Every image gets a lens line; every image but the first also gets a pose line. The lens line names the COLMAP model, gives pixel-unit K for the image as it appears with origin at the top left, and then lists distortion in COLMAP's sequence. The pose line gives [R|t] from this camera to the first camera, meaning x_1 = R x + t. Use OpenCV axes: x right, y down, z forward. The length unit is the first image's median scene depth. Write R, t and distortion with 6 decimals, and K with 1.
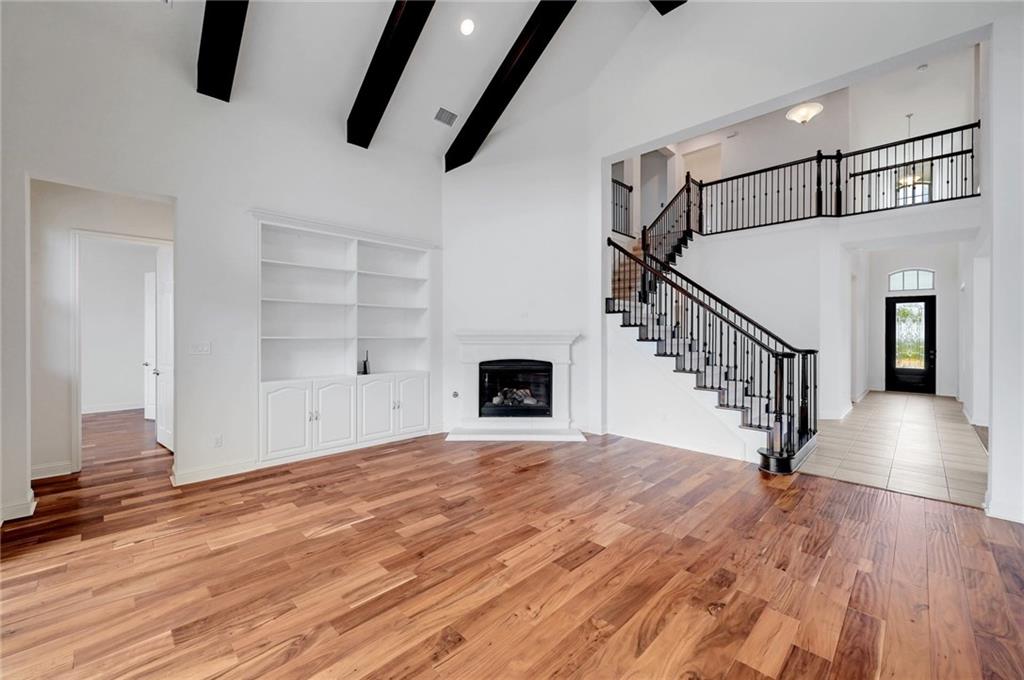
lens RADIAL K [[411.3, 0, 510.6], [0, 411.3, 335.5], [0, 0, 1]] dist [0.003454, 0.000137]
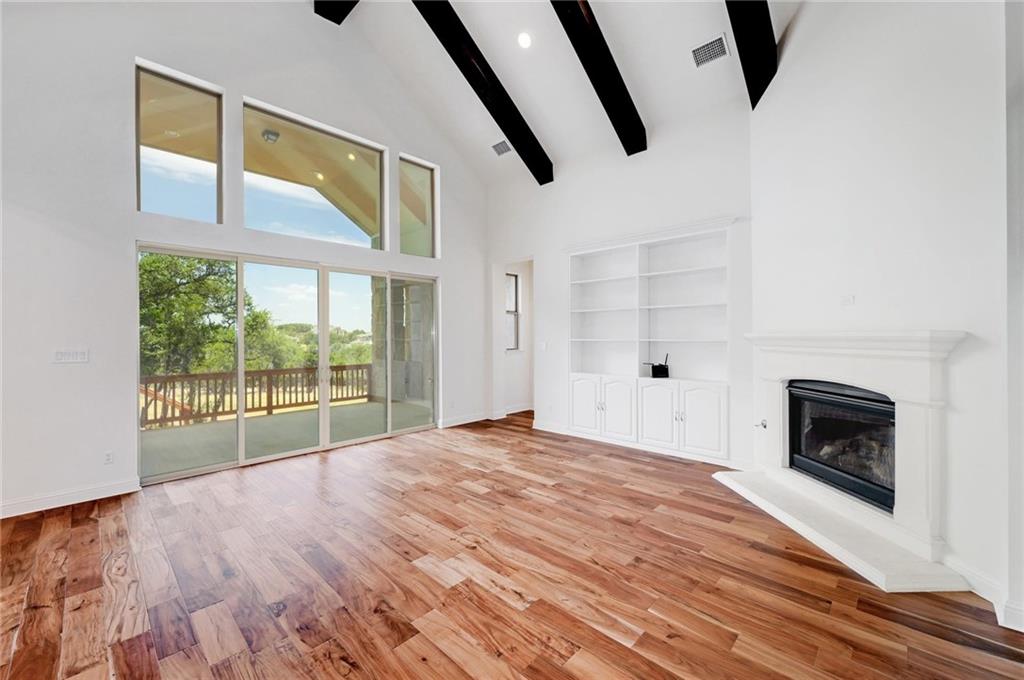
lens RADIAL K [[411.3, 0, 510.6], [0, 411.3, 339.4], [0, 0, 1]] dist [0.003454, 0.000137]
pose [[0.013010, 0.002956, -0.999911, 0.863694], [0.003039, 0.999991, 0.002996, -0.002895], [0.999911, -0.003077, 0.013001, 0.887492]]
